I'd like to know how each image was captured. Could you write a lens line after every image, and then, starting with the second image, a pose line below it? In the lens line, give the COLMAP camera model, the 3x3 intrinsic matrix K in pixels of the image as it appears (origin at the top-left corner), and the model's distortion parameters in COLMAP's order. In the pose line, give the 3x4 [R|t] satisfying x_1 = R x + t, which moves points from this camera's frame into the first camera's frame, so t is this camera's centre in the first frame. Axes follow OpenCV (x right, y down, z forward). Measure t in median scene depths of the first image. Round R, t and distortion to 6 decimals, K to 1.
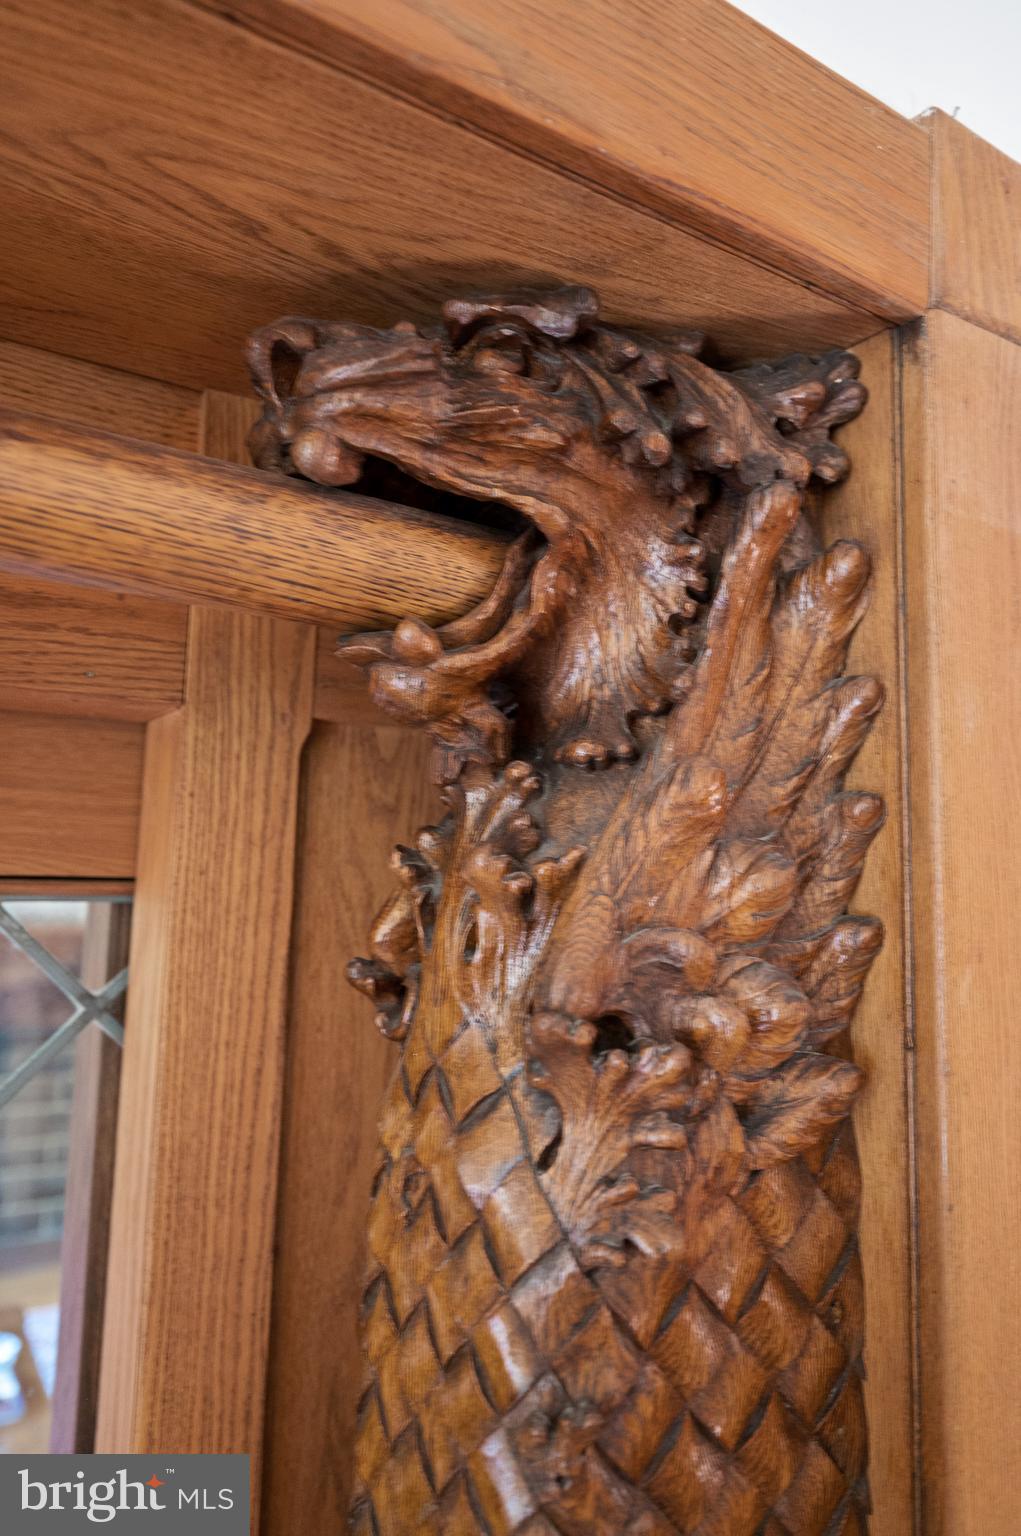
lens RADIAL K [[1018.5, 0, 504.5], [0, 1018.5, 770.5], [0, 0, 1]] dist [-0.000817, -0.000024]
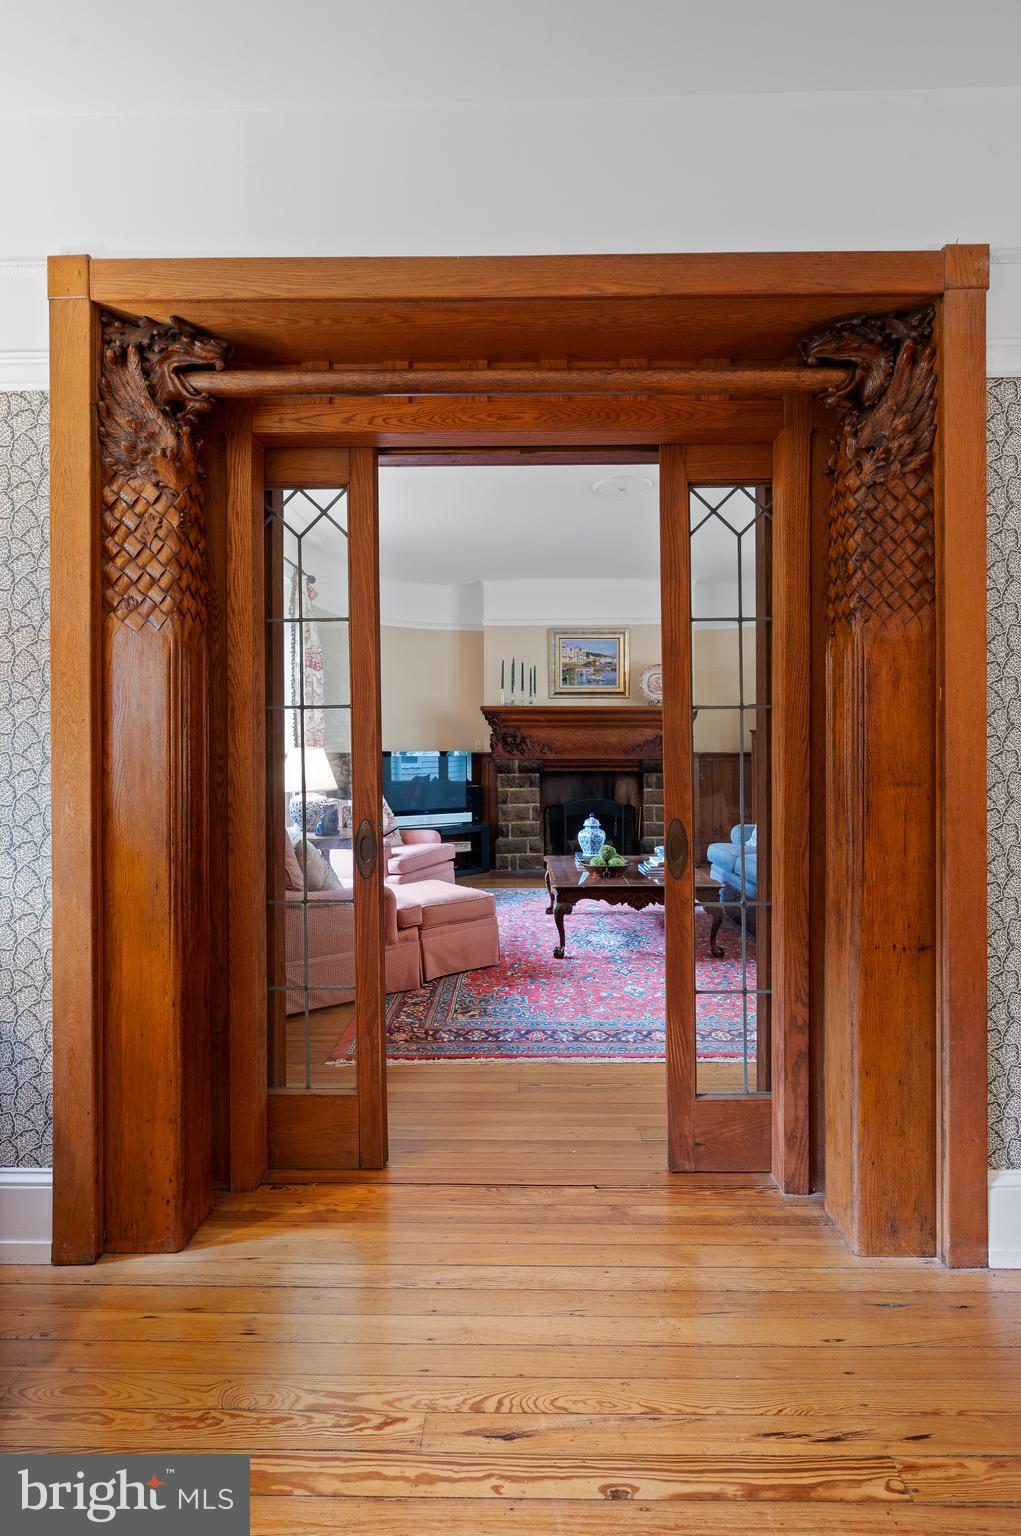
lens RADIAL K [[745.3, 0, 519.5], [0, 745.3, 755.0], [0, 0, 1]] dist [0.002080, -0.000675]
pose [[0.845906, -0.032007, -0.532371, 0.551353], [0.081252, 0.994280, 0.069327, 1.374282], [0.527106, -0.101900, 0.843668, -3.395051]]
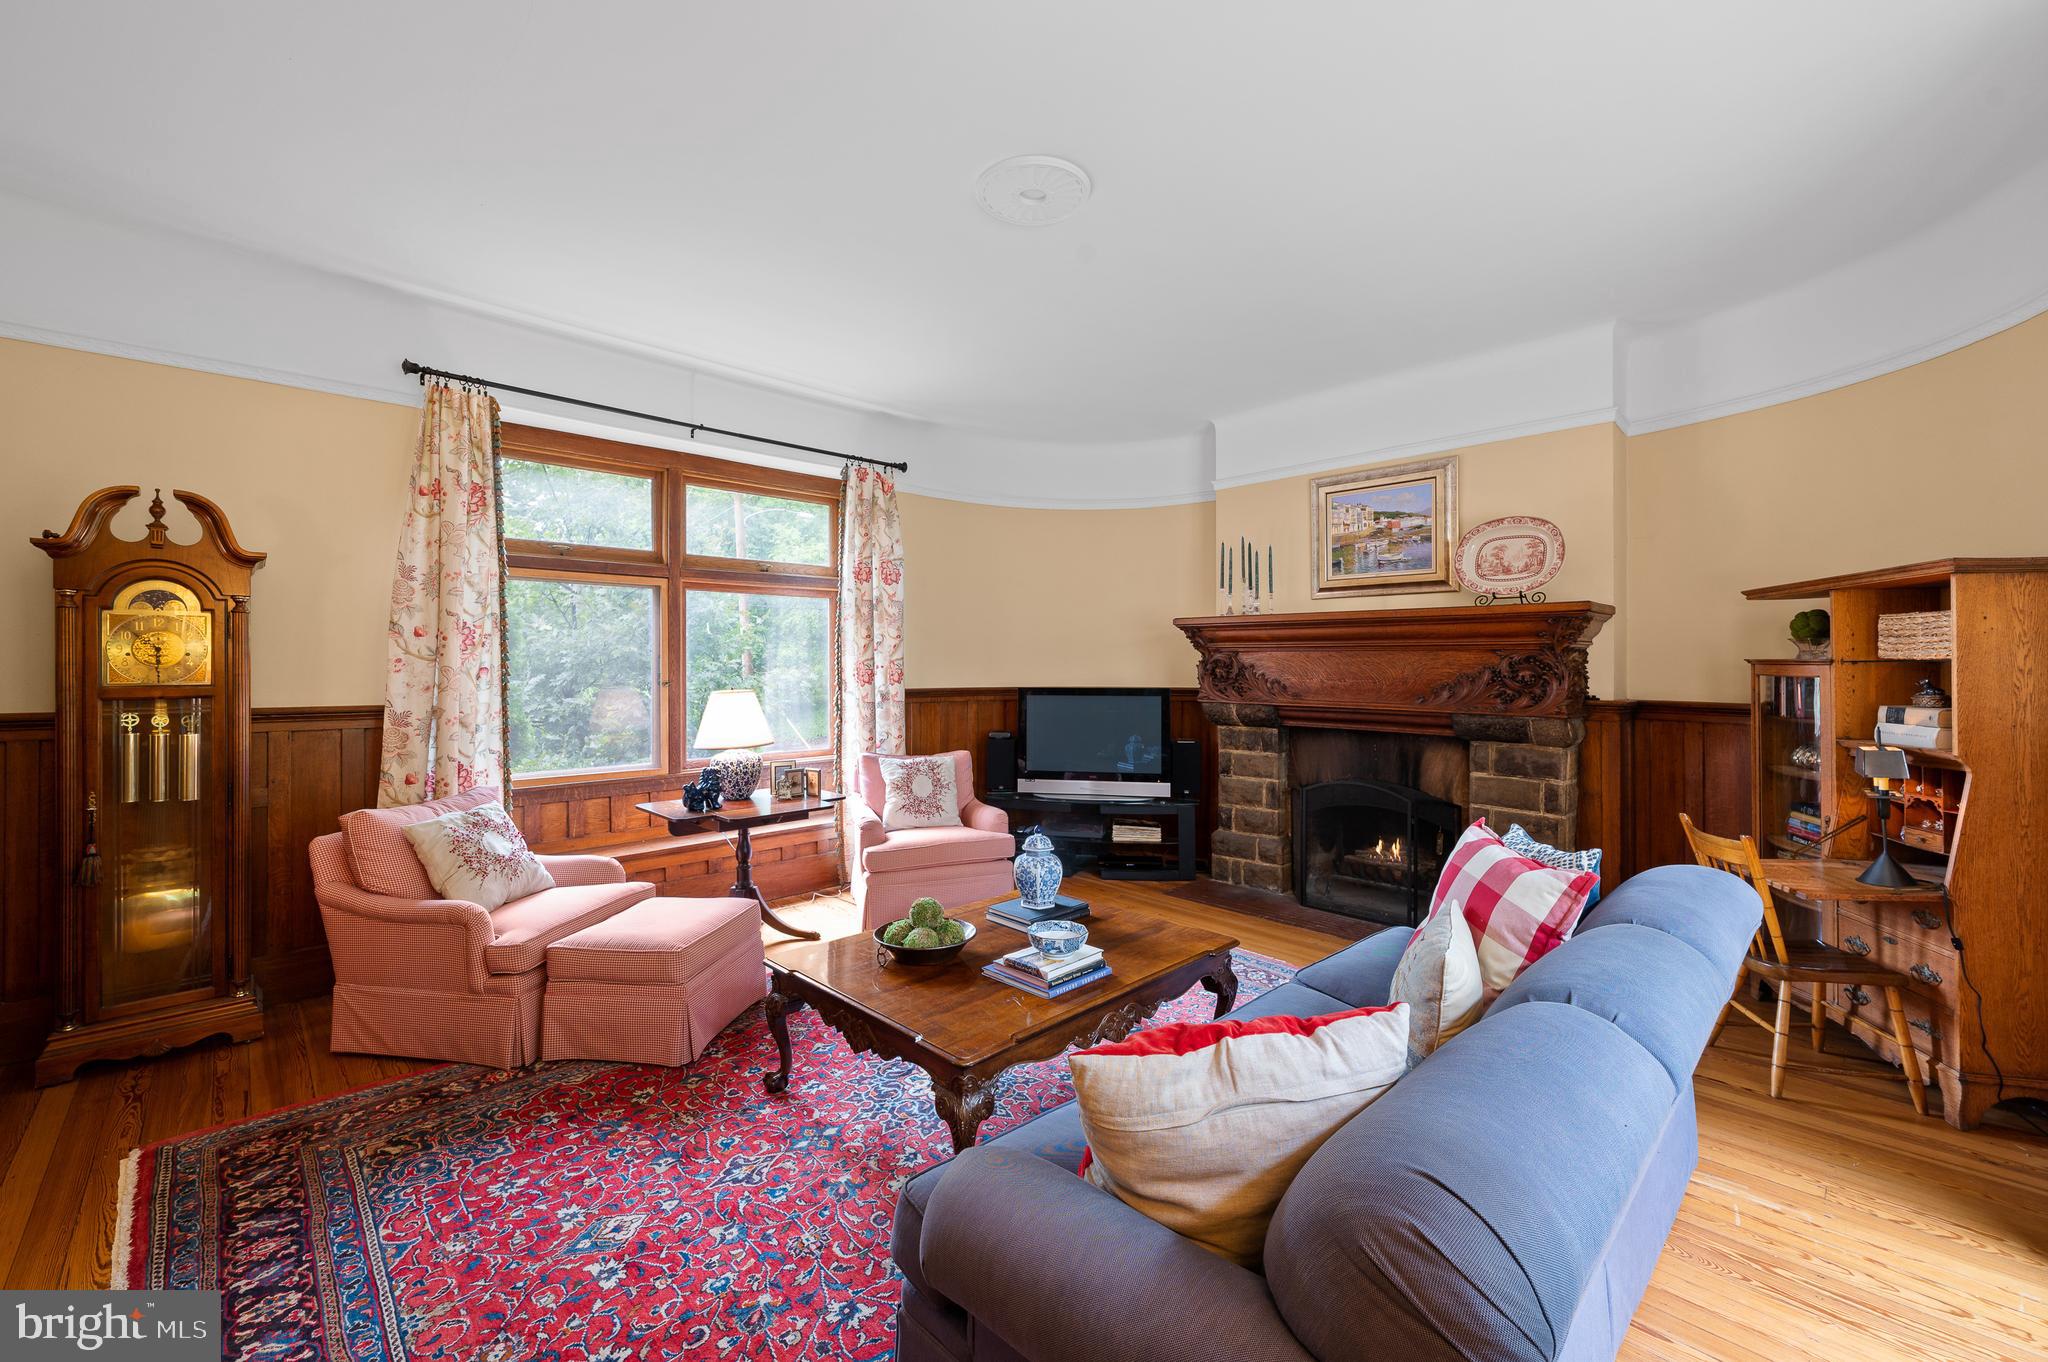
lens RADIAL K [[830.0, 0, 1028.7], [0, 830.0, 666.0], [0, 0, 1]] dist [-0.000463, -0.000180]
pose [[0.212343, -0.027804, -0.976800, 1.978672], [0.103462, 0.994616, -0.005819, 1.858317], [0.971703, -0.099826, 0.214076, 5.035152]]
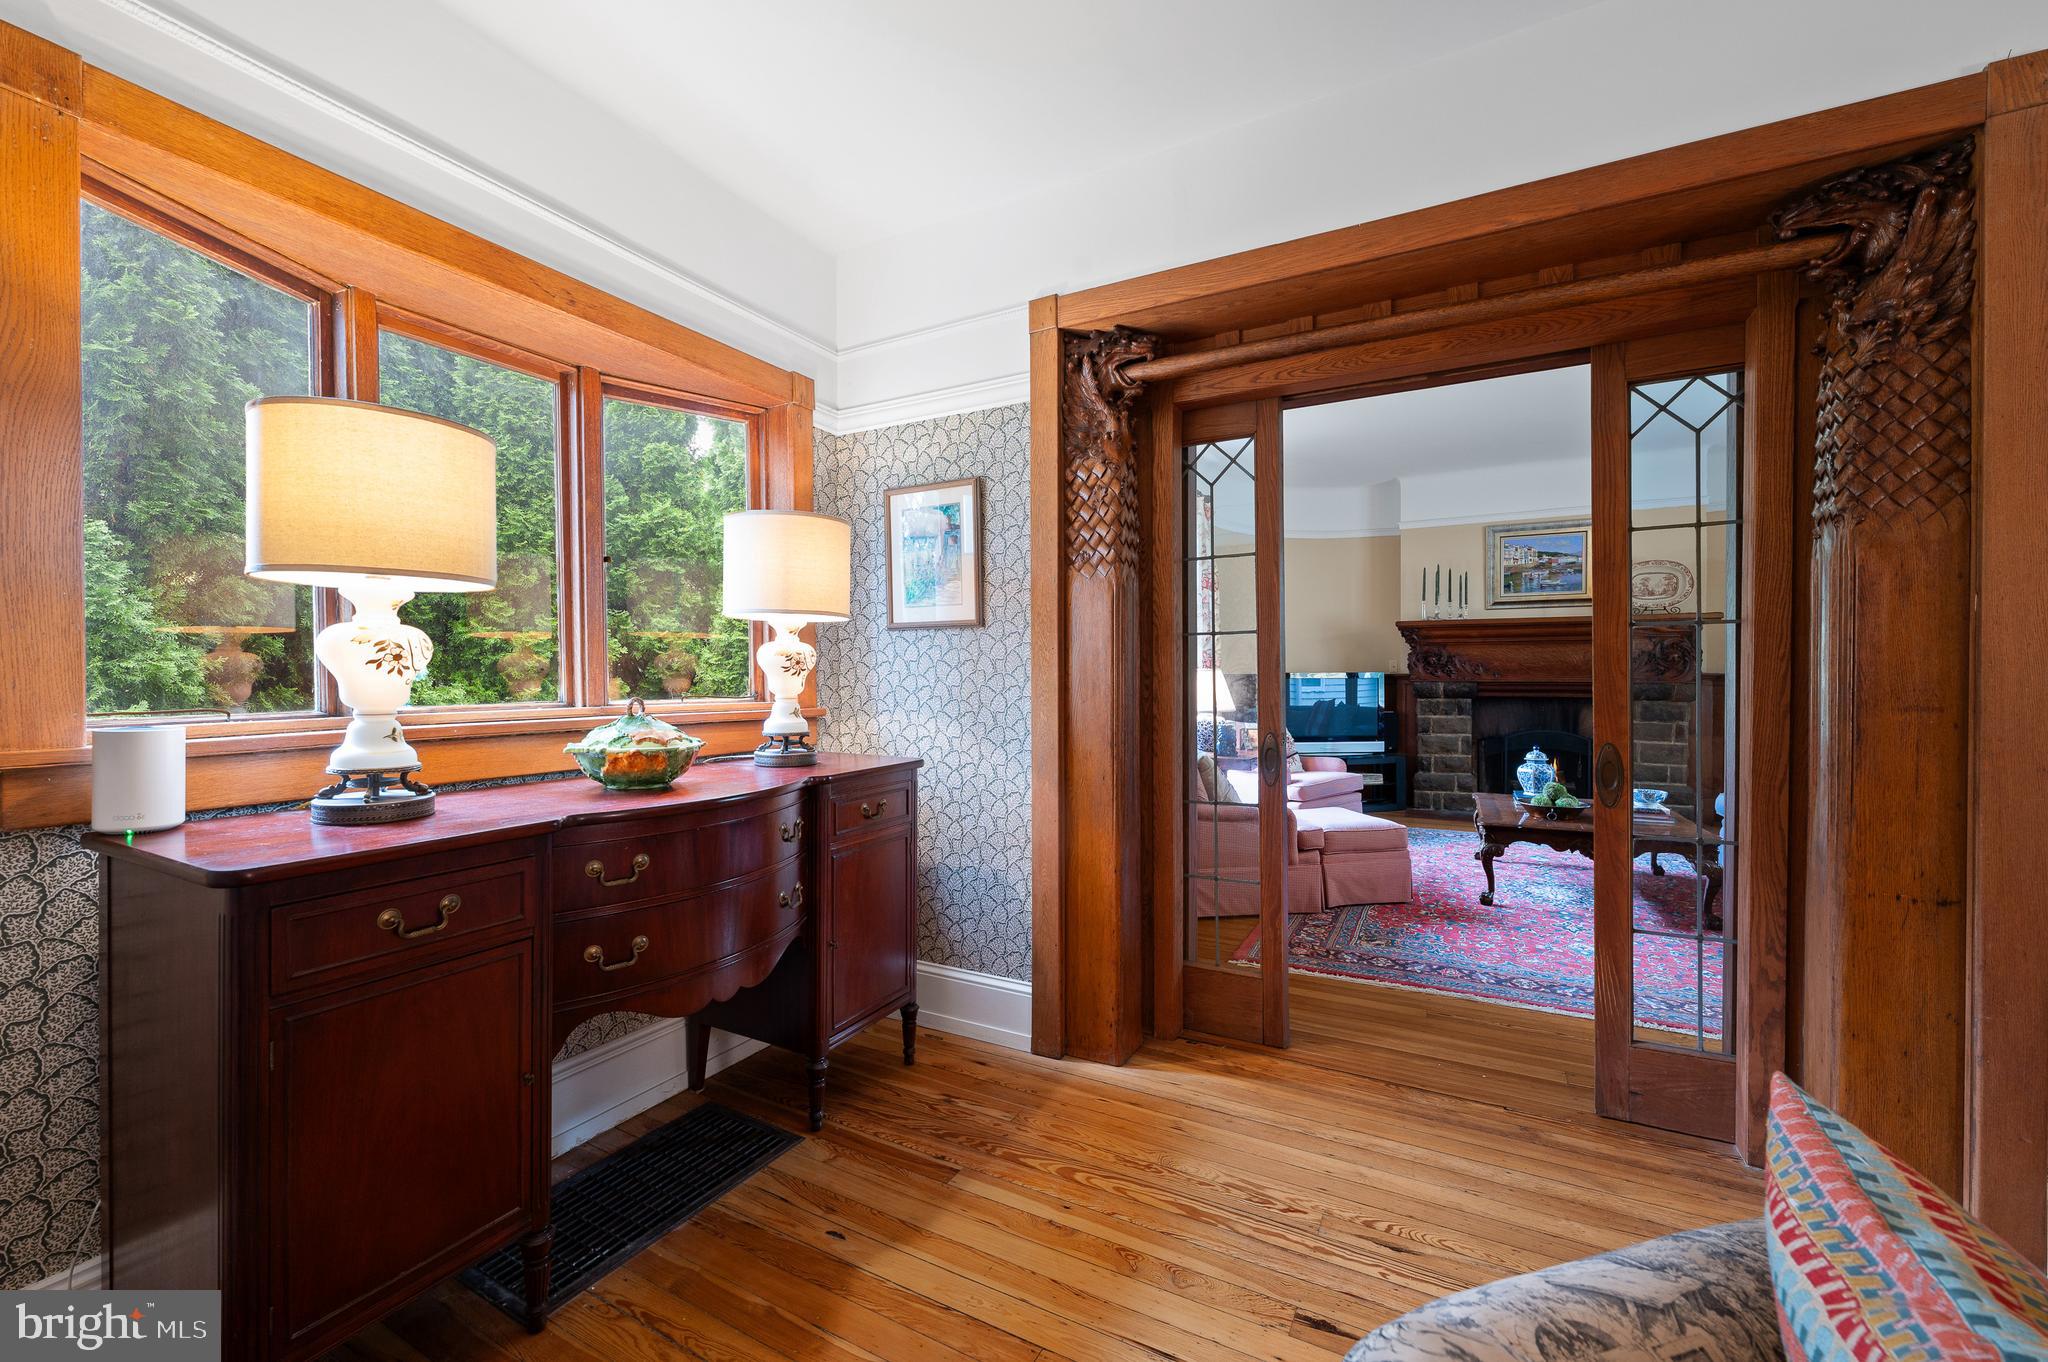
lens RADIAL K [[830.0, 0, 1017.9], [0, 830.0, 684.1], [0, 0, 1]] dist [-0.000463, -0.000180]
pose [[0.499318, -0.023449, -0.866101, 1.351330], [0.102414, 0.994223, 0.032125, 1.317436], [0.860344, -0.104741, 0.498835, -4.332733]]
